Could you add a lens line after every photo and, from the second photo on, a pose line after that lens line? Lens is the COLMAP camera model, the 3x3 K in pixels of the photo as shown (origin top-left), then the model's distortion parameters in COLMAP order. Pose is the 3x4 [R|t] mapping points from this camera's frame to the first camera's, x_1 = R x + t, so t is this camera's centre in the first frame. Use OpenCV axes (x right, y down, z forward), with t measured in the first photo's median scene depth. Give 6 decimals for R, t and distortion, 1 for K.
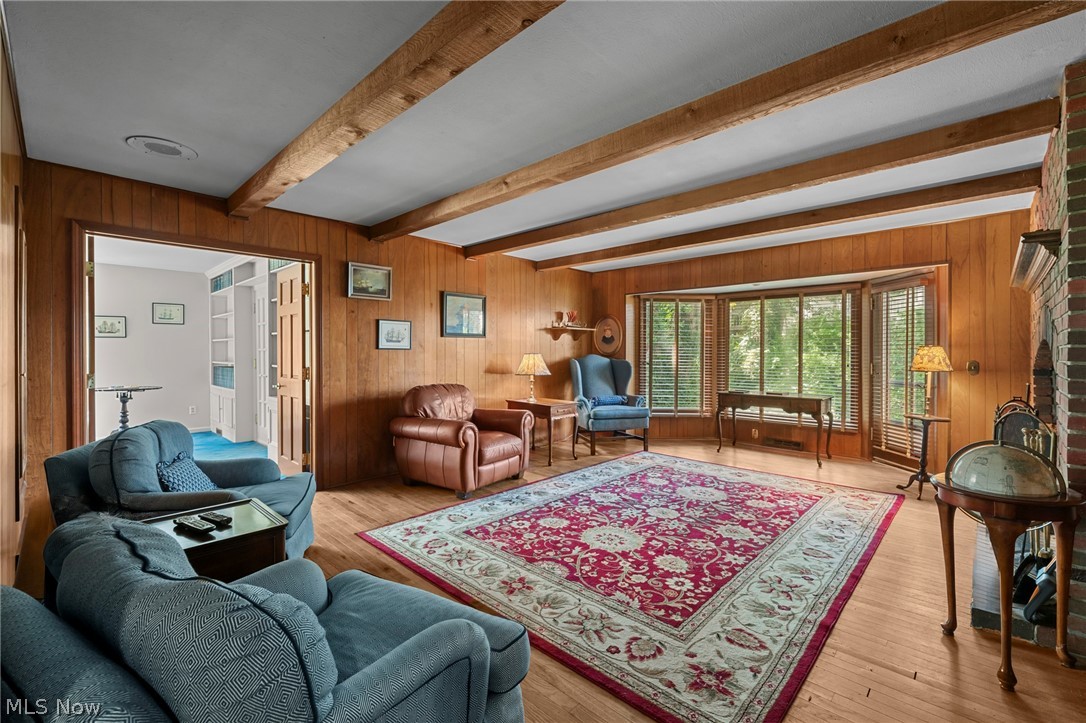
lens RADIAL K [[455.4, 0, 554.5], [0, 455.4, 358.3], [0, 0, 1]] dist [0.002654, 0.000019]
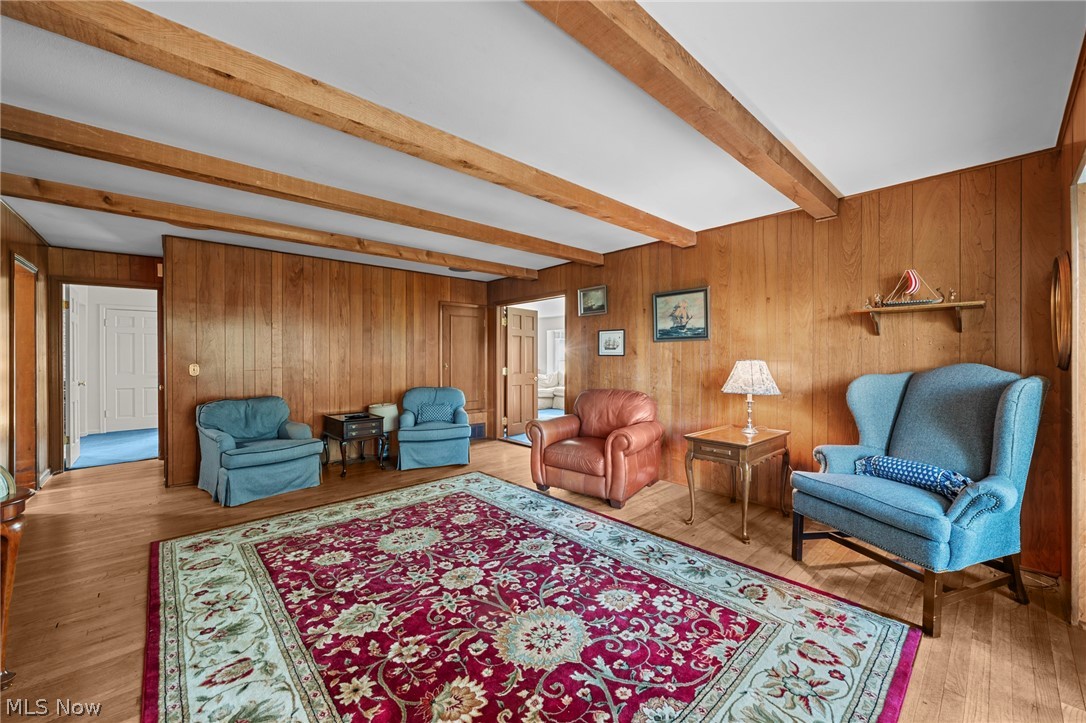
lens RADIAL K [[415.9, 0, 543.0], [0, 415.9, 361.5], [0, 0, 1]] dist [0.001485, 0.000116]
pose [[-0.075235, 0.006657, -0.997144, 0.940593], [-0.010840, 0.999913, 0.007493, -0.015634], [0.997107, 0.011373, -0.075156, 1.236835]]
